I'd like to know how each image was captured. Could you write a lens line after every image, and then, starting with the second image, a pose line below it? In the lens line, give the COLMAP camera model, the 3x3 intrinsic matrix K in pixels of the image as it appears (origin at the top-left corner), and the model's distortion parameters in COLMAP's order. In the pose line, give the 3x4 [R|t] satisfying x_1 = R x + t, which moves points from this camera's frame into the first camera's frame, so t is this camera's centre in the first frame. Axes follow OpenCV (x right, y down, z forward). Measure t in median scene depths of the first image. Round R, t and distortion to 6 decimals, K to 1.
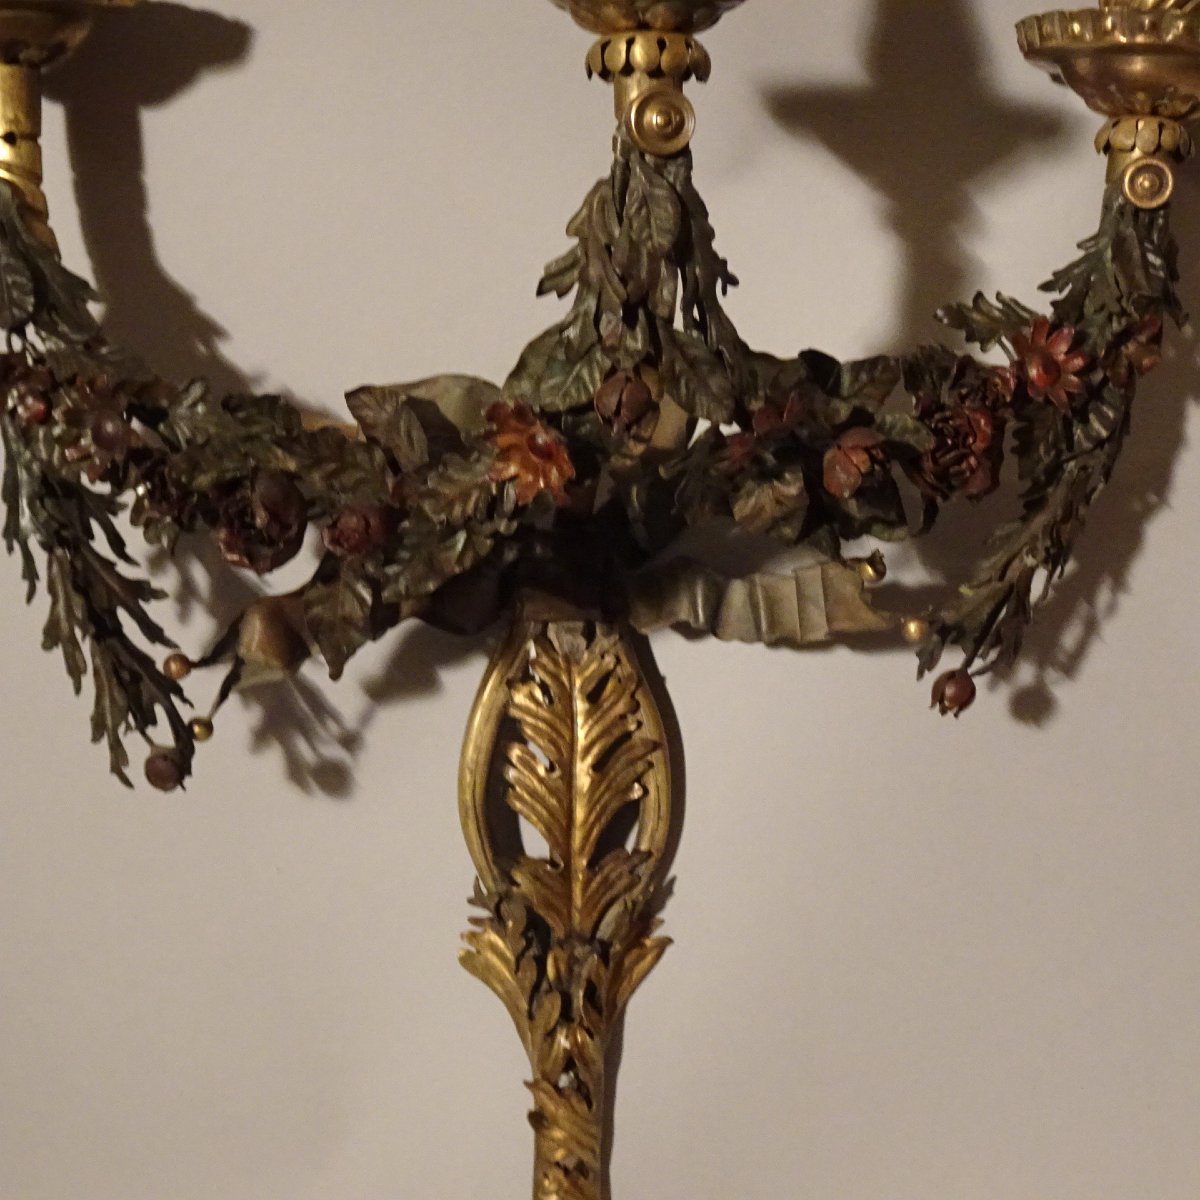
lens RADIAL K [[2237.6, 0, 600.0], [0, 2237.6, 600.0], [0, 0, 1]] dist [0.028428, -0.220586]
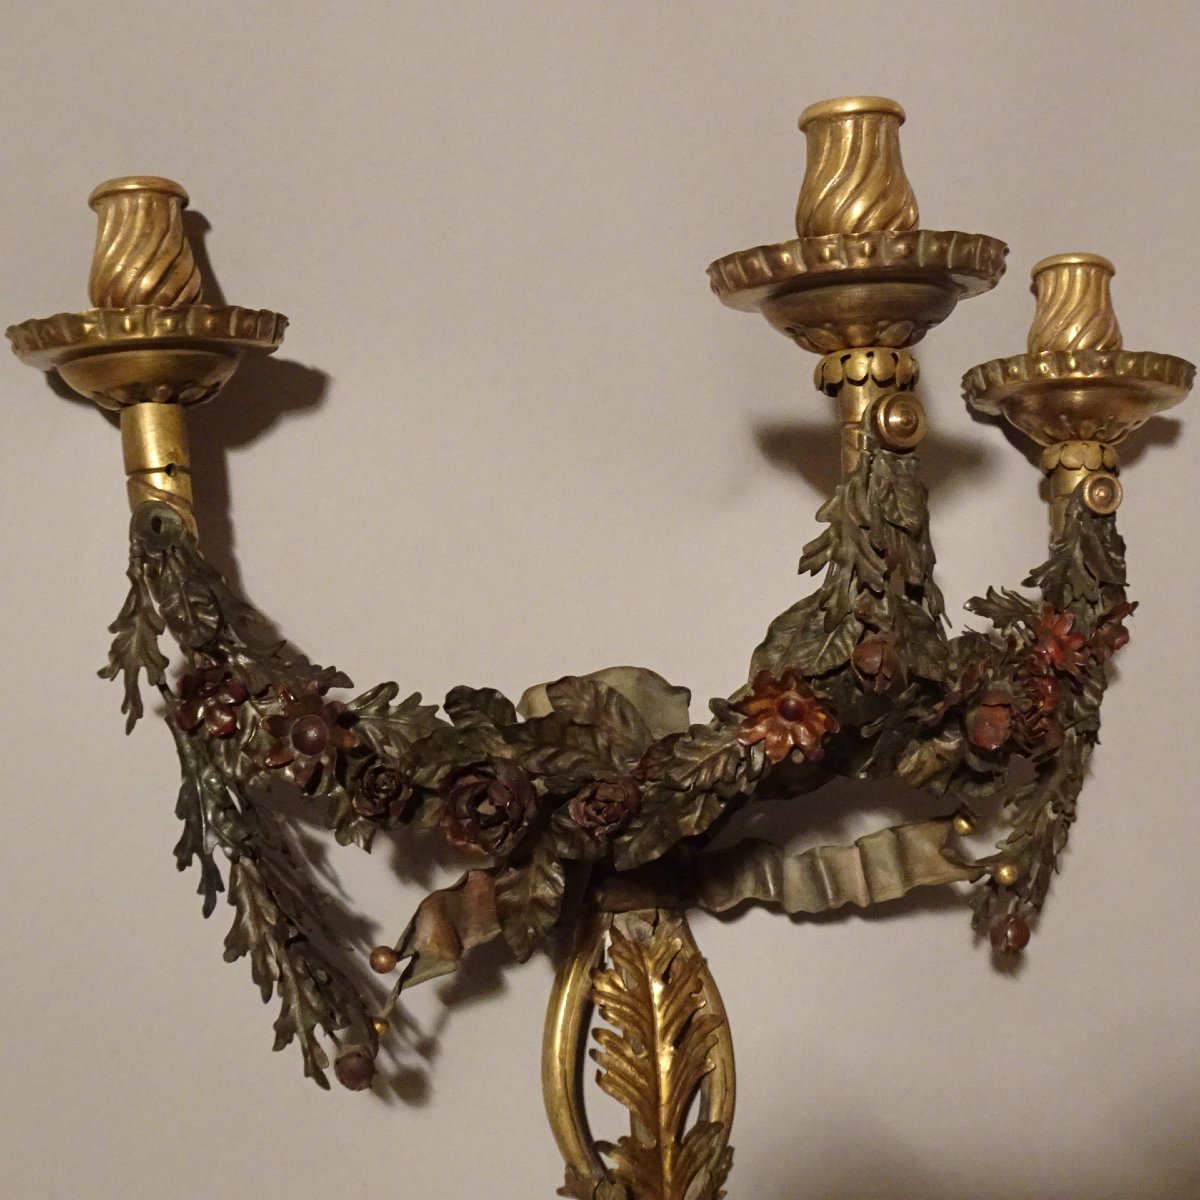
lens RADIAL K [[2176.3, 0, 600.0], [0, 2176.3, 600.0], [0, 0, 1]] dist [-0.001808, -0.061230]
pose [[0.952613, -0.037409, 0.301875, -0.363566], [0.094571, 0.979651, -0.177033, 0.050344], [-0.289109, 0.197193, 0.936766, -0.002825]]
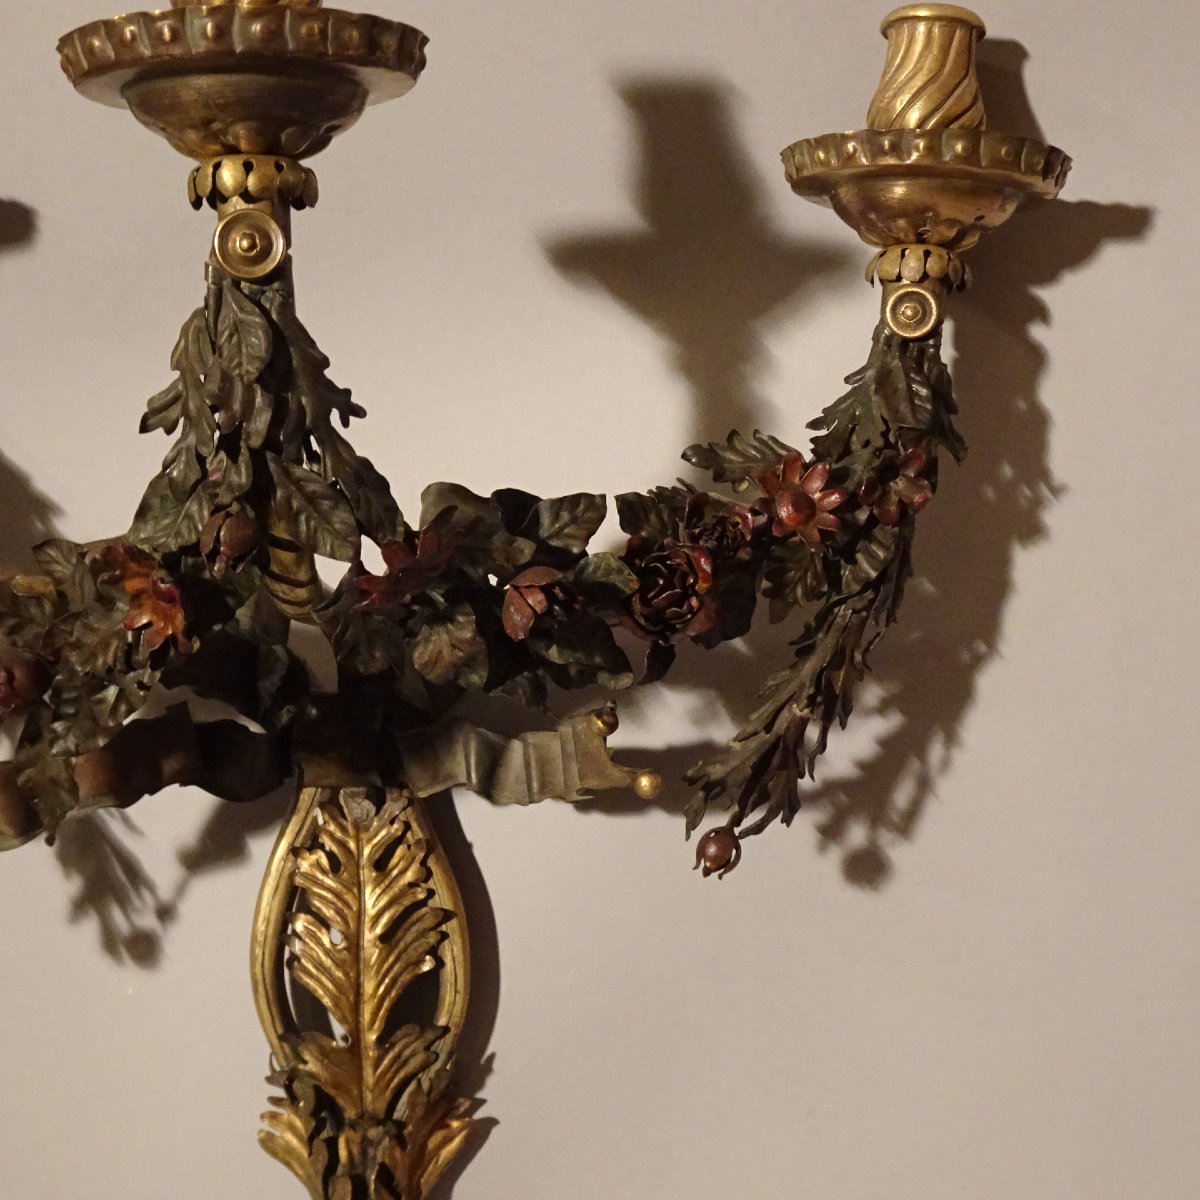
lens RADIAL K [[2116.8, 0, 639.7], [0, 2116.8, 600.7], [0, 0, 1]] dist [-0.014734, -0.052517]
pose [[0.994042, -0.026312, -0.105772, 0.220758], [0.016118, 0.995241, -0.096102, 0.020969], [0.107798, 0.093825, 0.989736, 0.106056]]
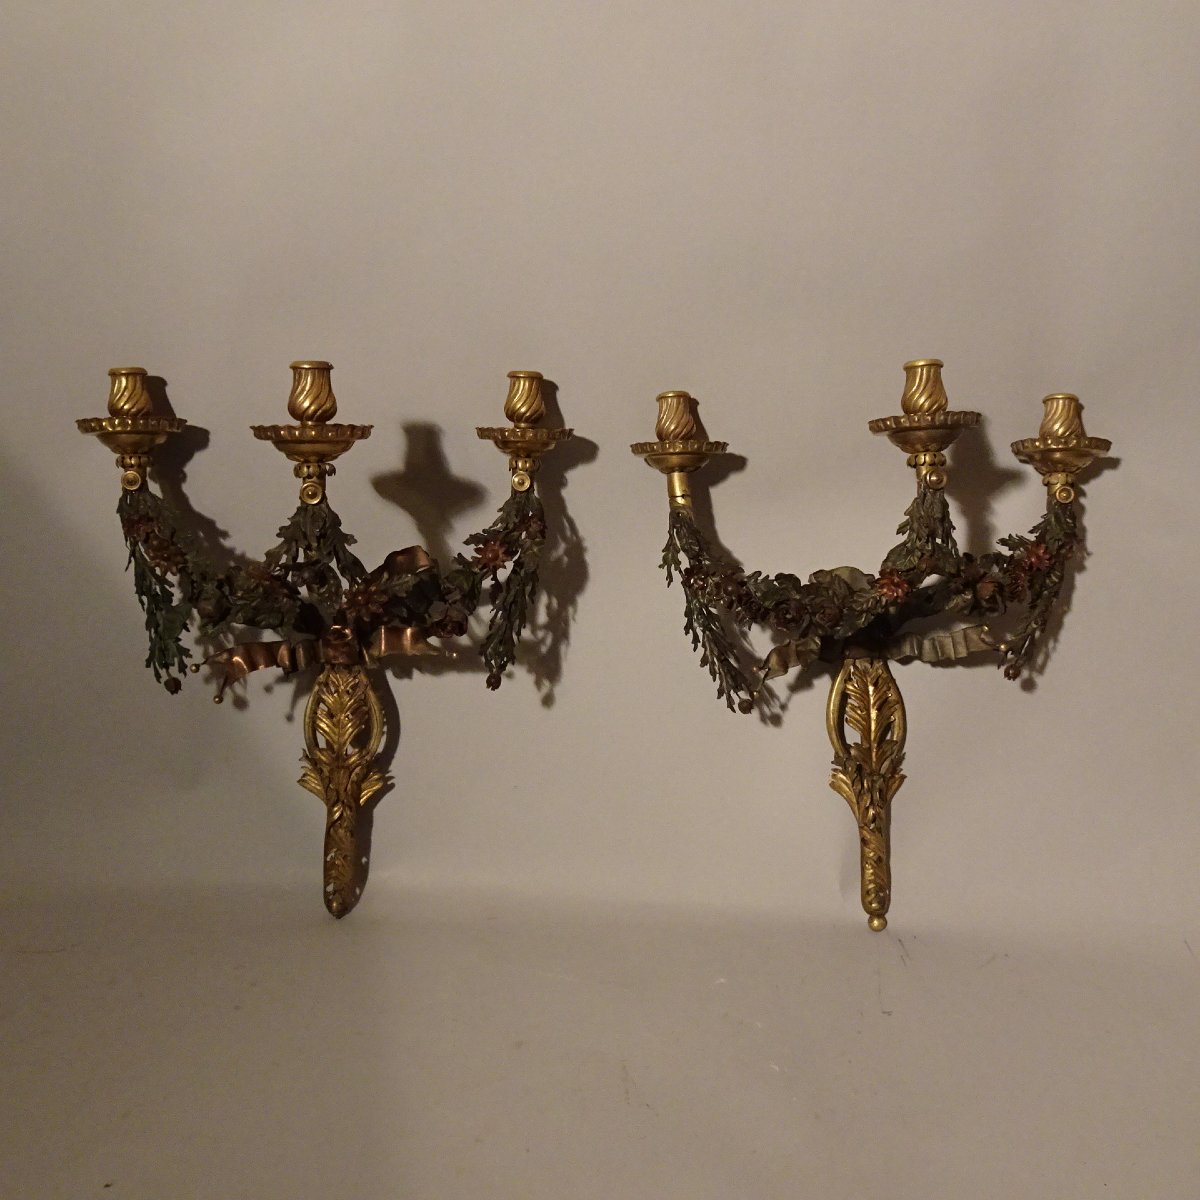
lens RADIAL K [[1225.2, 0, 602.7], [0, 1225.2, 582.8], [0, 0, 1]] dist [-0.008555, -0.006844]
pose [[0.999015, -0.040493, -0.018130, -0.329565], [0.037577, 0.989512, -0.139479, 0.125643], [0.023588, 0.138661, 0.990059, -0.570099]]
